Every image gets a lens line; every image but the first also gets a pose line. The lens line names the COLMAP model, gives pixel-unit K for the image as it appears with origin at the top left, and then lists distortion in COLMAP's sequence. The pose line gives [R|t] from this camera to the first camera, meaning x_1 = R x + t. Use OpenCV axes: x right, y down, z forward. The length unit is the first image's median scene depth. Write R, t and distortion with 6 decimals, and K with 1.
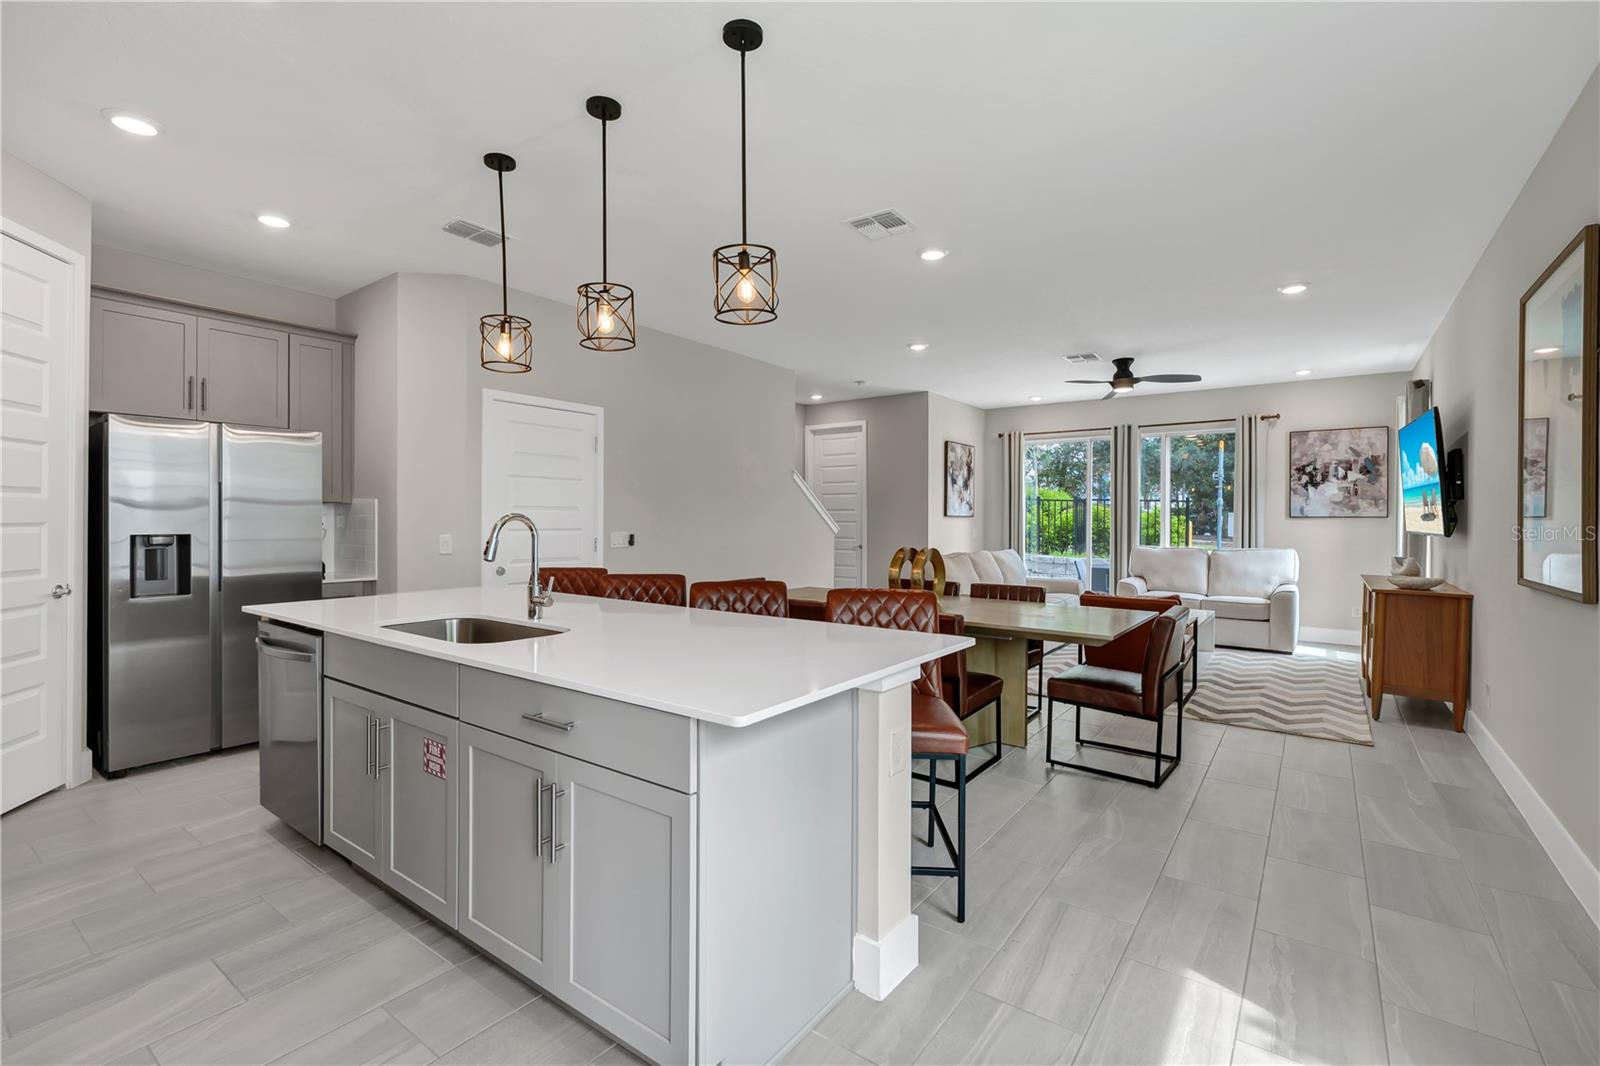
lens RADIAL K [[699.7, 0, 812.1], [0, 699.7, 525.3], [0, 0, 1]] dist [-0.040083, 0.005397]
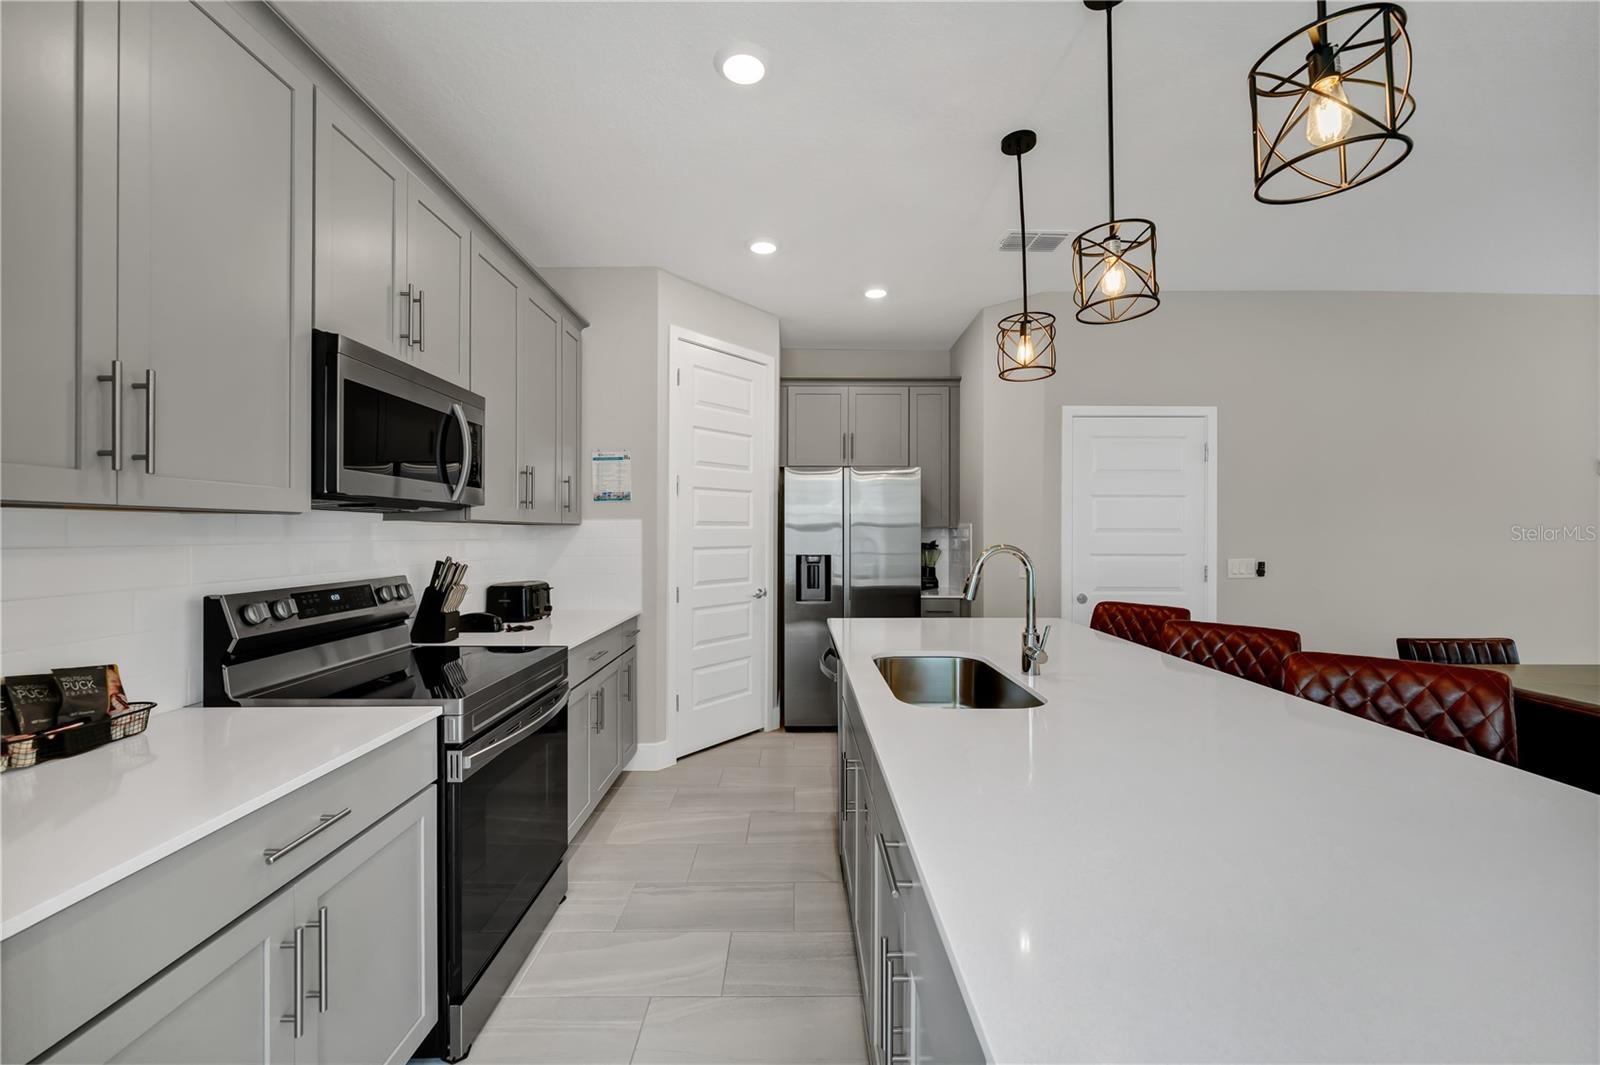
lens RADIAL K [[635.2, 0, 799.9], [0, 635.2, 532.8], [0, 0, 1]] dist [-0.003413, -0.001030]
pose [[0.582228, -0.006121, -0.813002, 0.035896], [-0.004854, 0.999928, -0.011004, -0.015716], [0.813011, 0.010354, 0.582157, 0.264725]]
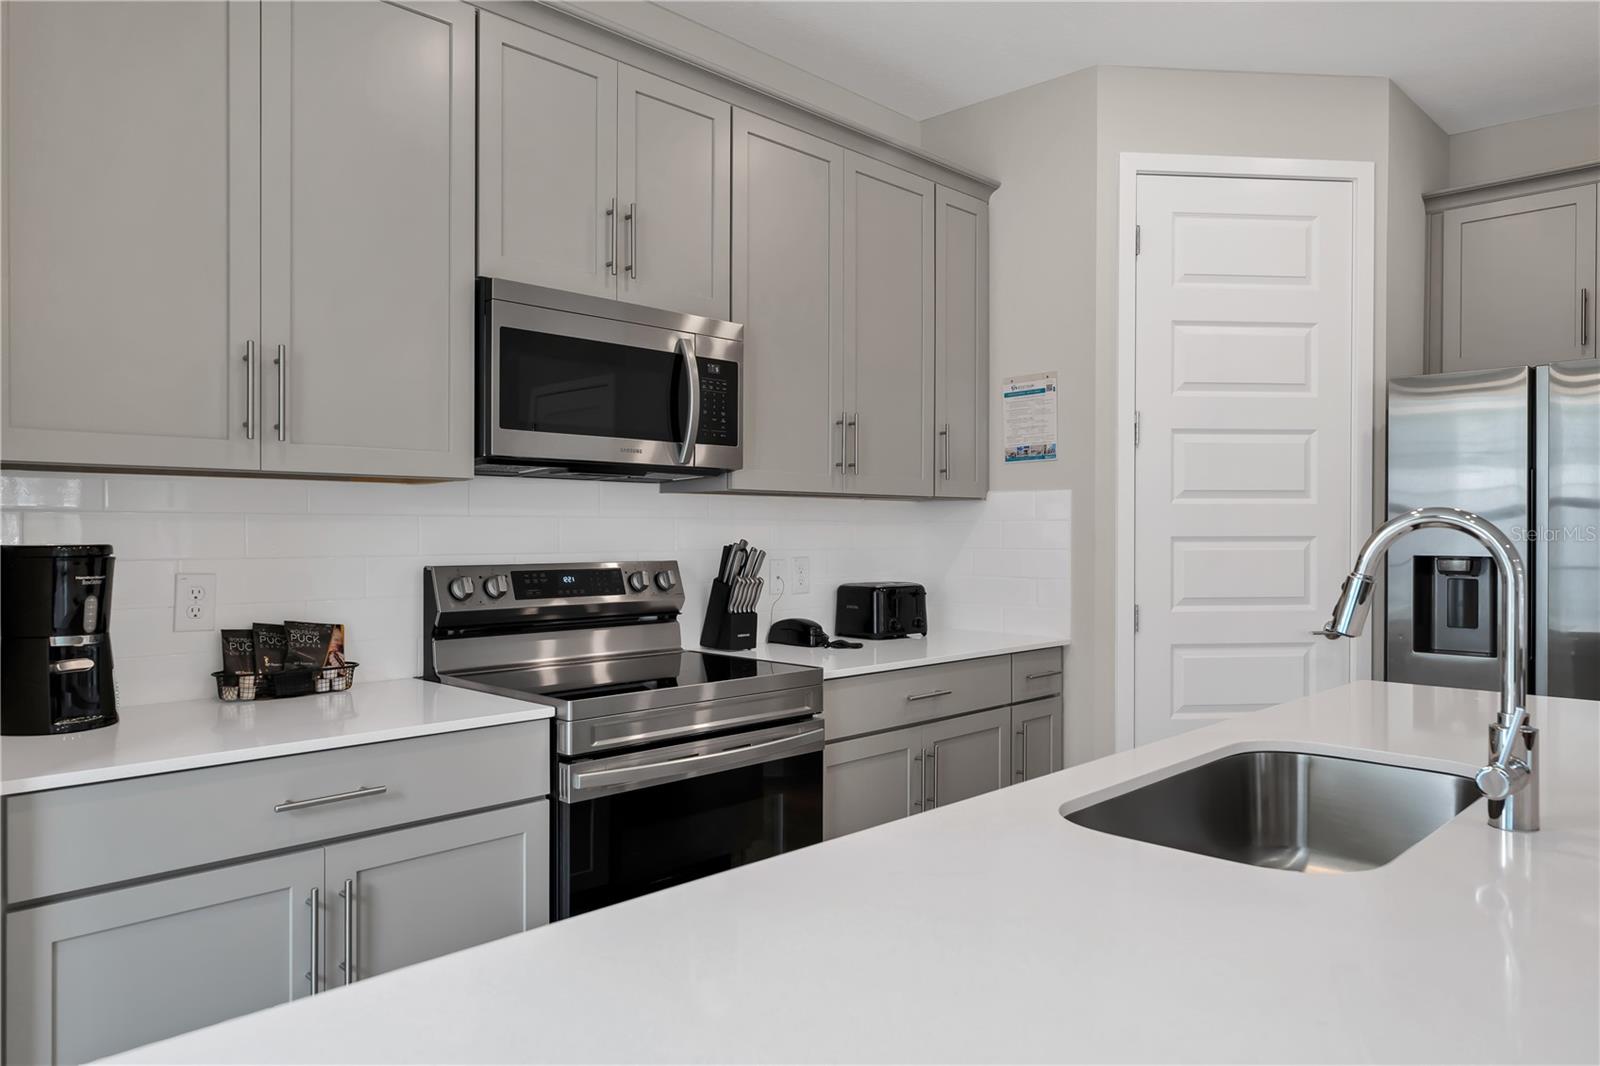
lens RADIAL K [[1066.7, 0, 804.2], [0, 1066.7, 533.1], [0, 0, 1]] dist [-0.001169, -0.006031]
pose [[-0.160000, -0.003826, -0.987110, 0.123110], [-0.012220, 0.999924, -0.001895, 0.002253], [0.987041, 0.011759, -0.160035, 0.588720]]
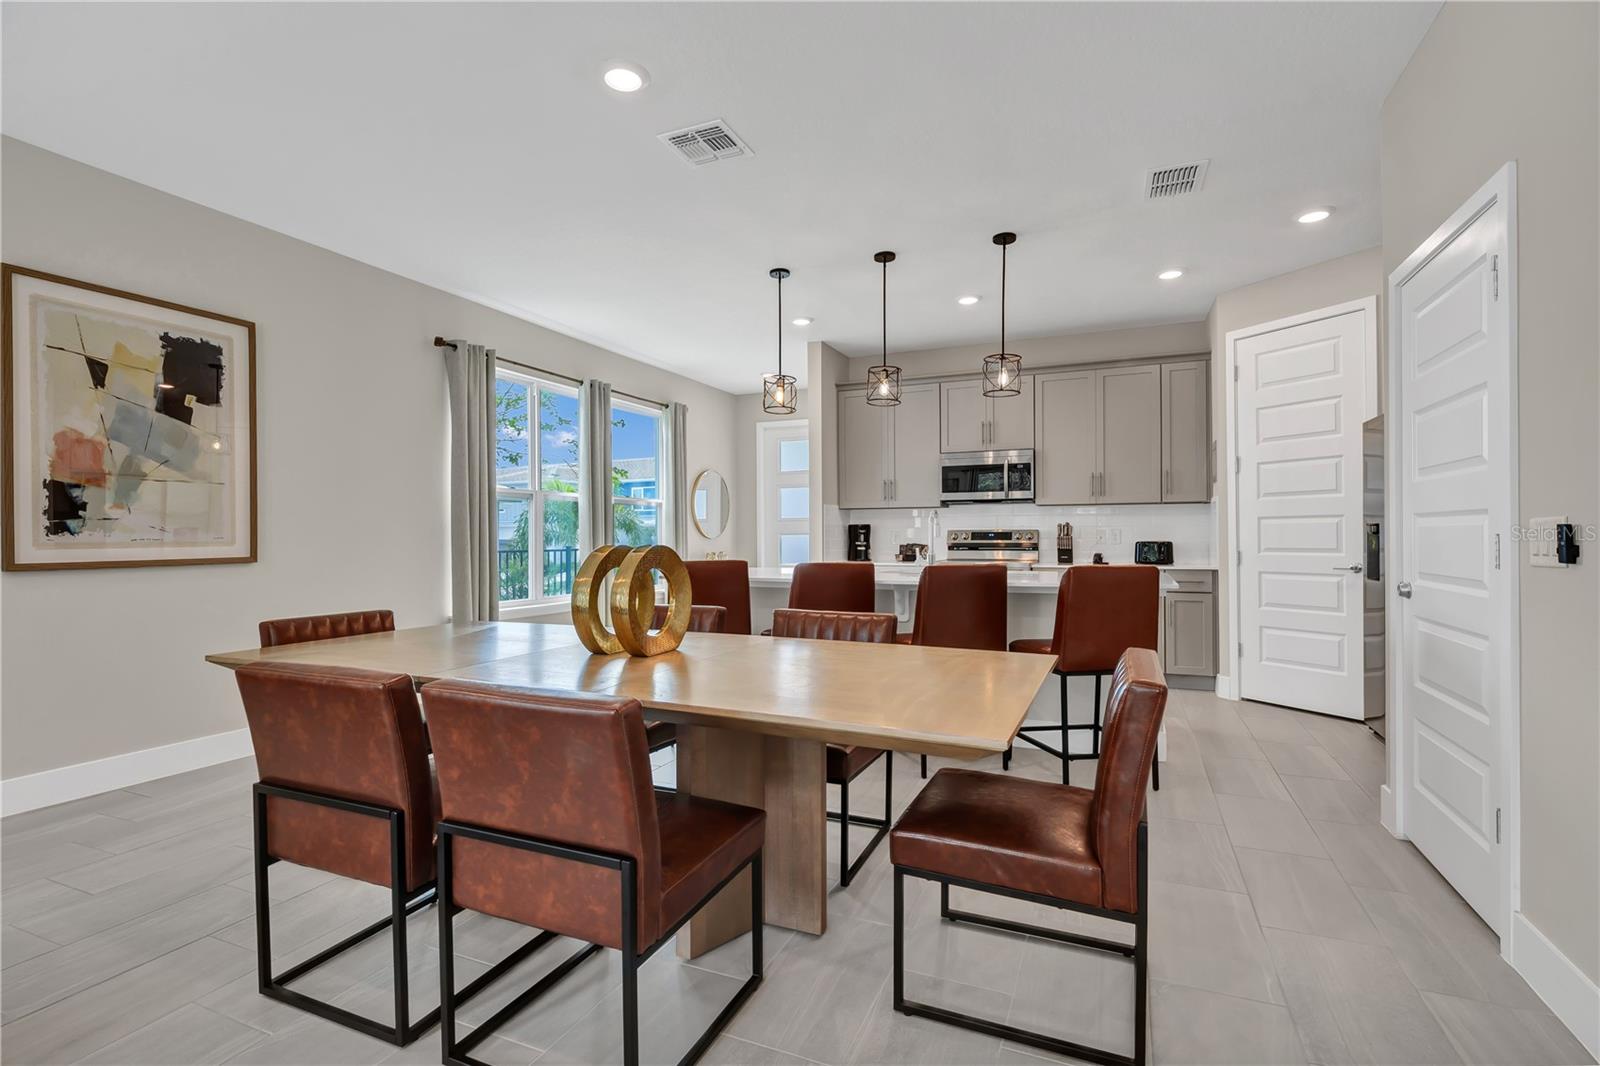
lens RADIAL K [[717.6, 0, 828.3], [0, 717.6, 542.0], [0, 0, 1]] dist [0.000933, -0.001249]
pose [[-0.972576, 0.003125, -0.232566, 0.156449], [-0.001230, 0.999827, 0.018579, 0.024812], [0.232583, 0.018356, -0.972403, 2.015507]]
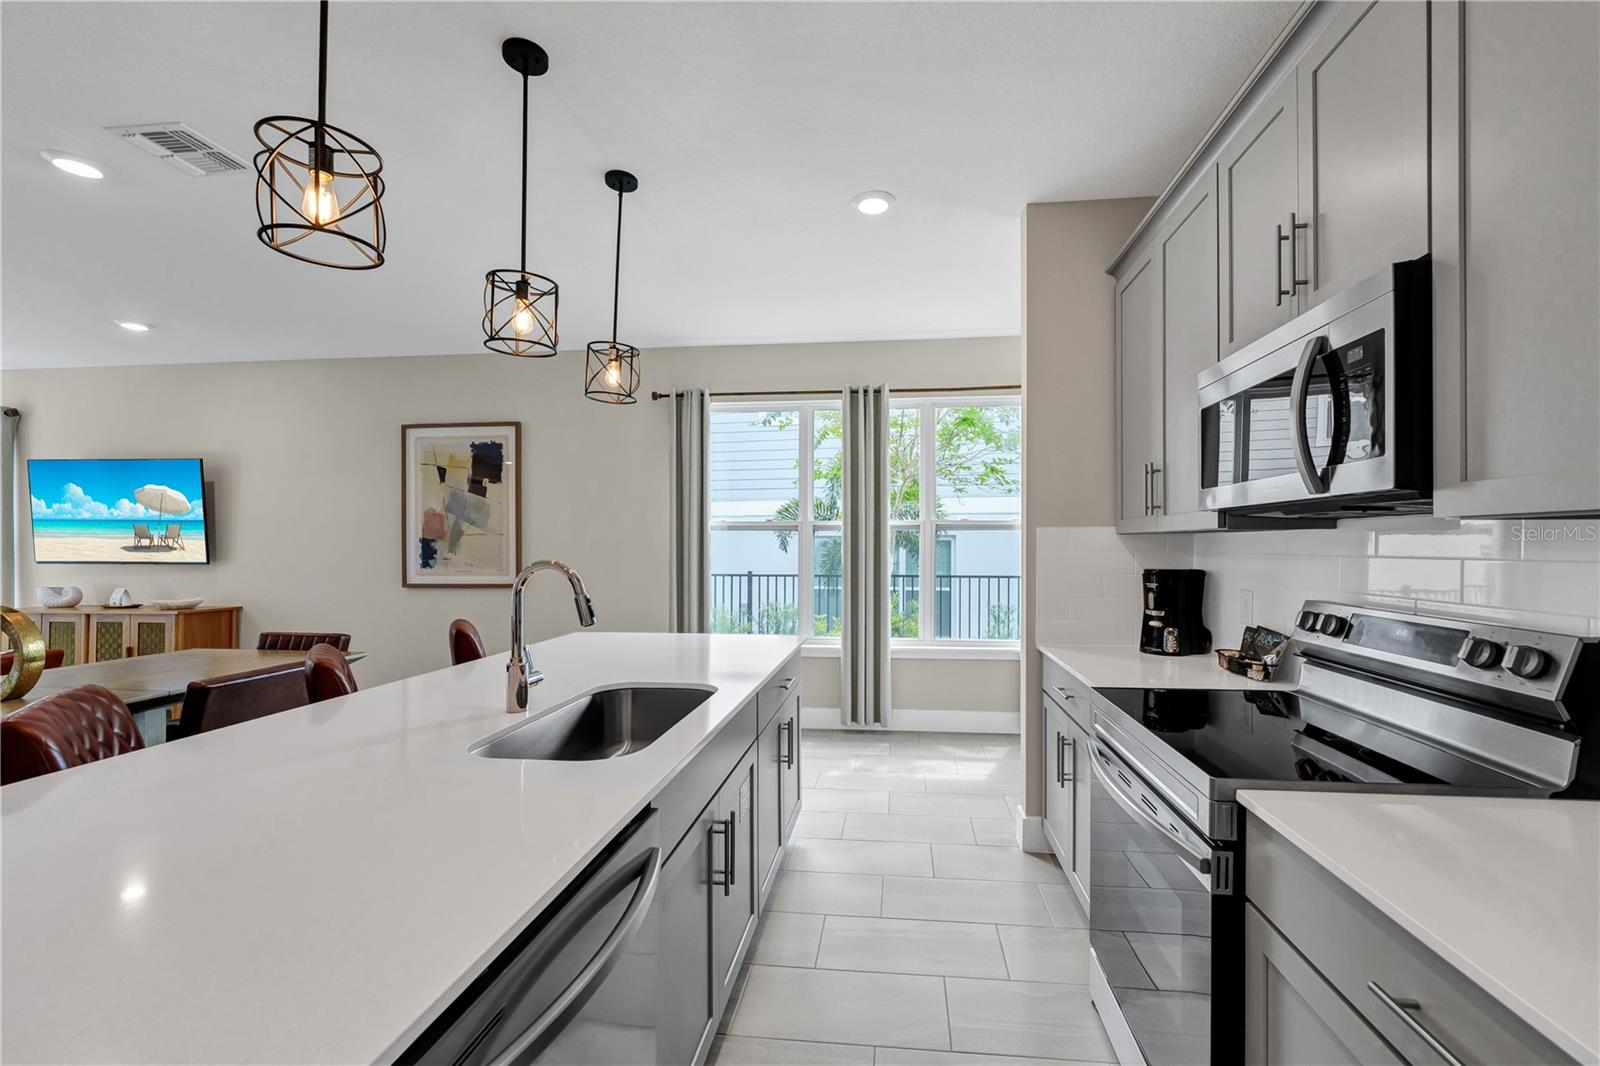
lens RADIAL K [[651.1, 0, 837.7], [0, 651.1, 546.6], [0, 0, 1]] dist [-0.002685, -0.000653]
pose [[-0.514098, -0.007099, 0.857702, -0.917868], [0.010374, 0.999841, 0.014493, -0.029770], [-0.857669, 0.016349, -0.513943, 0.796781]]
